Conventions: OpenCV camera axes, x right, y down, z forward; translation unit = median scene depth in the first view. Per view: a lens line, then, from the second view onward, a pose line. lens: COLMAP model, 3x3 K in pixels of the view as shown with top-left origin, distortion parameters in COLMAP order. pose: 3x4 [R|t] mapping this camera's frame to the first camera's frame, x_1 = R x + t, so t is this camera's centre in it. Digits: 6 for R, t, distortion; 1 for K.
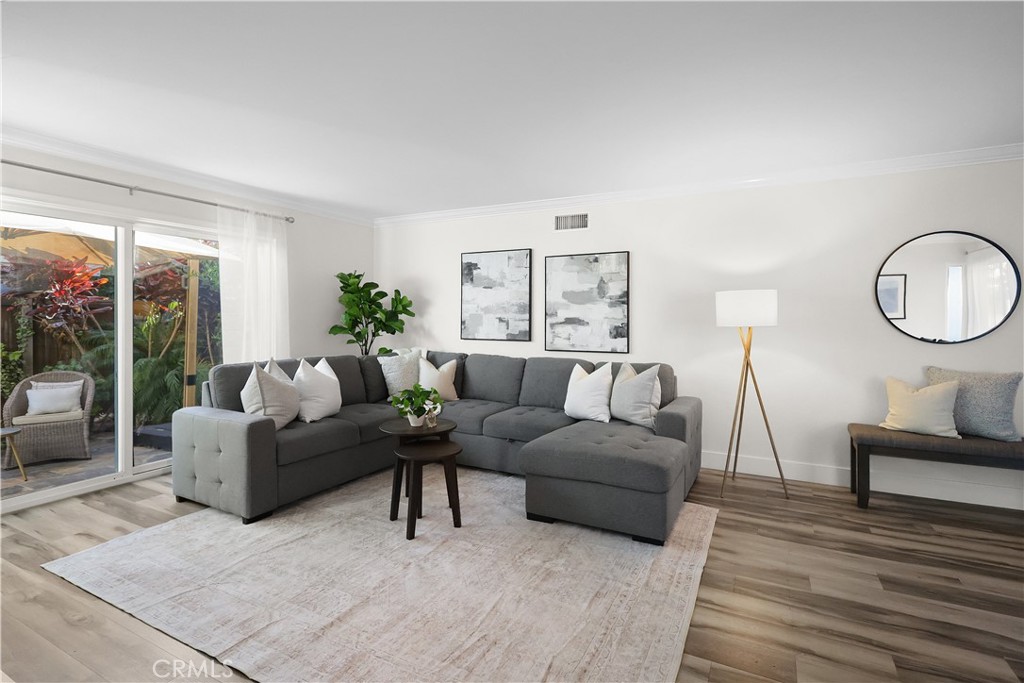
lens RADIAL K [[495.7, 0, 504.6], [0, 495.7, 324.4], [0, 0, 1]] dist [0.008765, -0.002672]
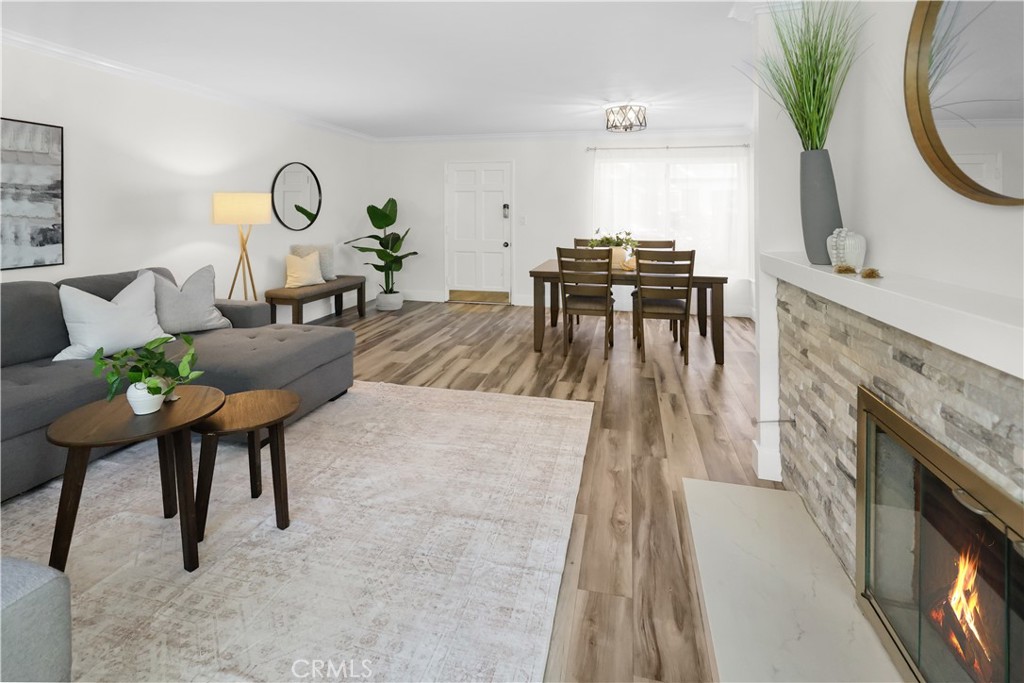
lens RADIAL K [[460.0, 0, 496.7], [0, 460.0, 217.8], [0, 0, 1]] dist [-0.009685, -0.001684]
pose [[-0.211306, -0.013585, 0.977326, -0.629909], [0.009363, 0.999829, 0.015922, -0.018615], [-0.977375, 0.012515, -0.211143, 0.580944]]
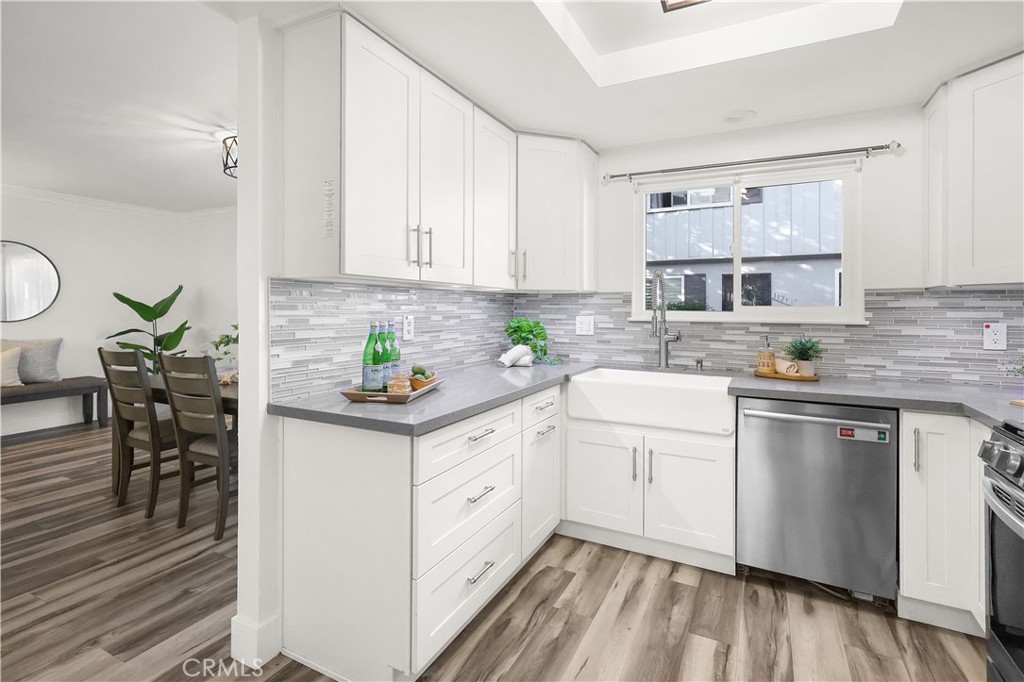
lens RADIAL K [[495.7, 0, 514.3], [0, 495.7, 312.4], [0, 0, 1]] dist [0.008765, -0.002672]
pose [[0.002803, -0.007641, 0.999967, -0.429259], [0.005554, 0.999956, 0.007625, 0.007975], [-0.999981, 0.005532, 0.002846, -0.356171]]
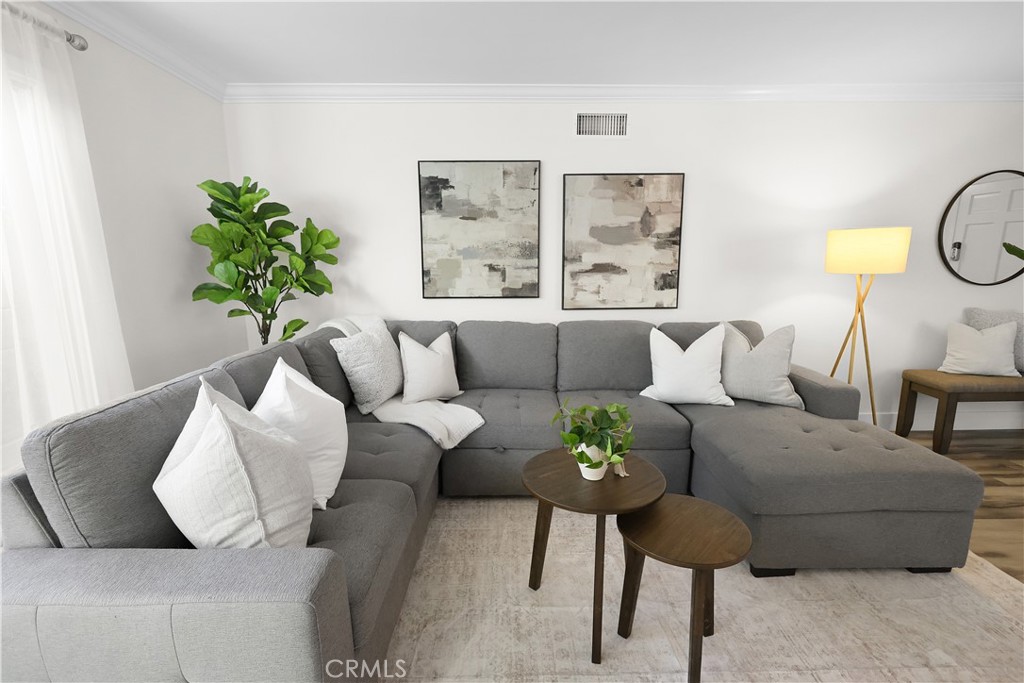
lens RADIAL K [[492.1, 0, 532.5], [0, 492.1, 356.7], [0, 0, 1]] dist [-0.003073, 0.001555]
pose [[0.875799, -0.103079, 0.471541, -0.379594], [0.016550, 0.982769, 0.184095, -0.016600], [-0.482392, -0.153426, 0.862414, 0.480882]]
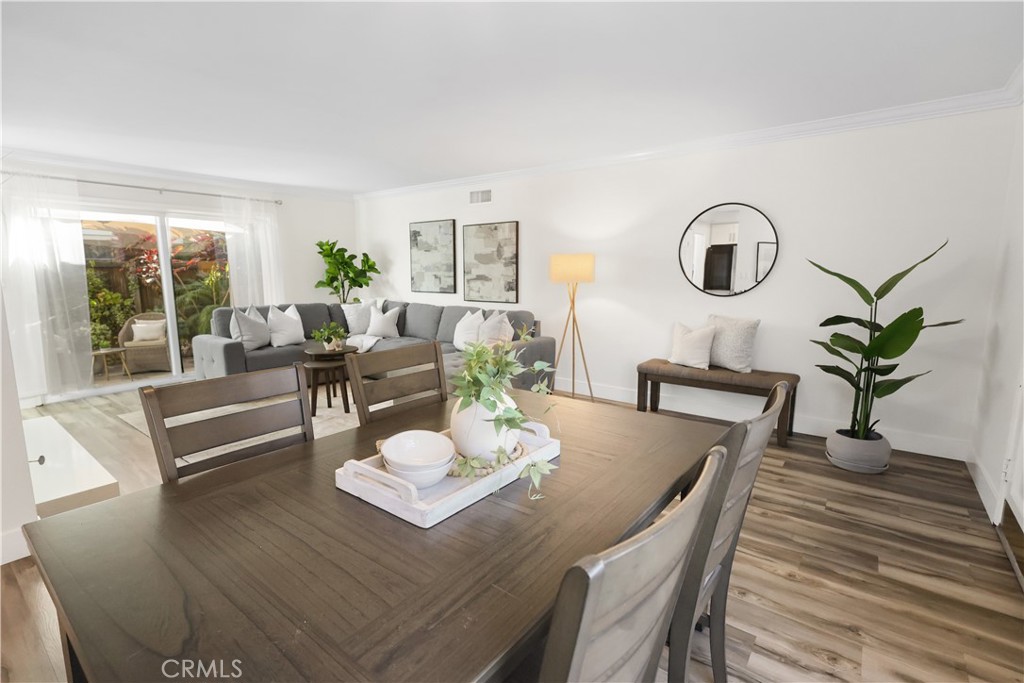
lens RADIAL K [[460.0, 0, 488.2], [0, 460.0, 358.4], [0, 0, 1]] dist [-0.009685, -0.001684]
pose [[0.983093, 0.029923, -0.180644, 0.452118], [0.001723, 0.985001, 0.172538, -0.007528], [0.183098, -0.169932, 0.968297, -0.217617]]
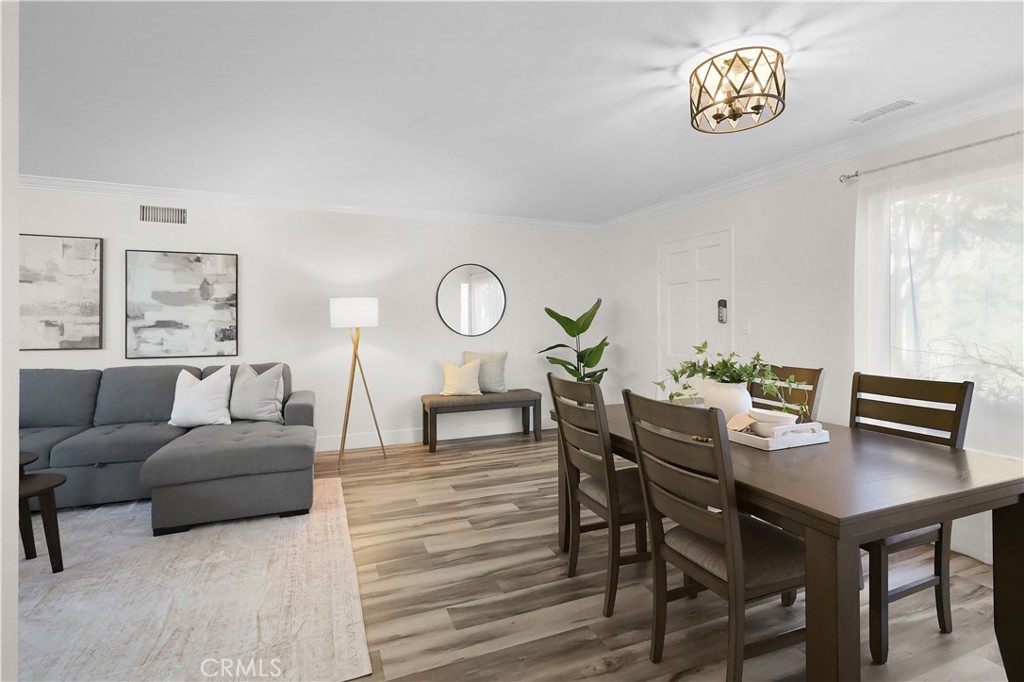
lens RADIAL K [[495.7, 0, 523.5], [0, 495.7, 320.1], [0, 0, 1]] dist [0.008765, -0.002672]
pose [[0.640398, -0.001422, 0.768042, -0.173048], [0.014269, 0.999848, -0.010047, 0.004988], [-0.767911, 0.017393, 0.640320, -0.101186]]
